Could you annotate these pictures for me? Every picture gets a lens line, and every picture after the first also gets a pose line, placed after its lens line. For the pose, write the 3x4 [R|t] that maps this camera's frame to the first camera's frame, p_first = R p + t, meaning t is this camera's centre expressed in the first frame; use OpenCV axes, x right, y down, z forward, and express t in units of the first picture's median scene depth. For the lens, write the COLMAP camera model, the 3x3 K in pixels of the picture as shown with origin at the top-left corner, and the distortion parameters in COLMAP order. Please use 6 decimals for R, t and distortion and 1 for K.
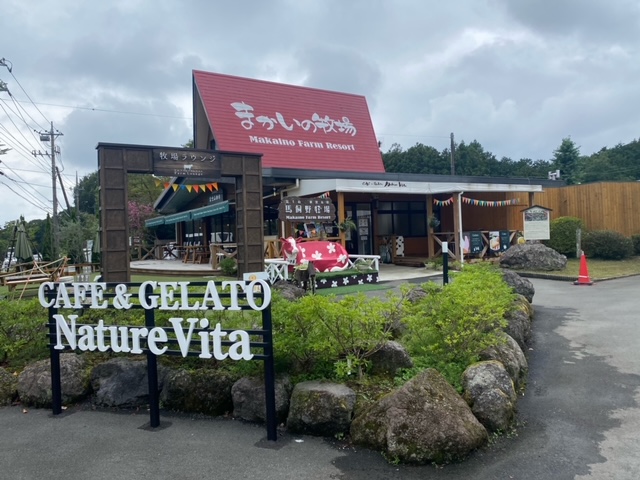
lens RADIAL K [[491.6, 0, 324.6], [0, 491.6, 236.5], [0, 0, 1]] dist [0.126144, -0.314301]
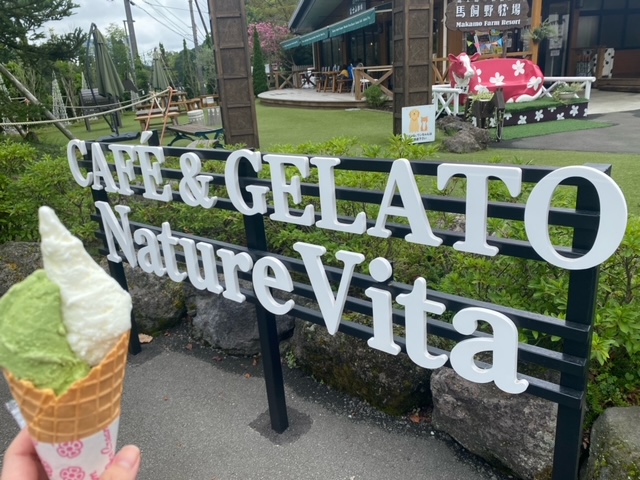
lens RADIAL K [[500.5, 0, 320.0], [0, 500.5, 240.0], [0, 0, 1]] dist [0.012307, 0.000596]
pose [[0.960695, 0.064556, -0.269996, -0.052441], [0.030382, 0.942293, 0.333407, 0.007358], [0.275939, -0.328506, 0.903295, 0.183988]]
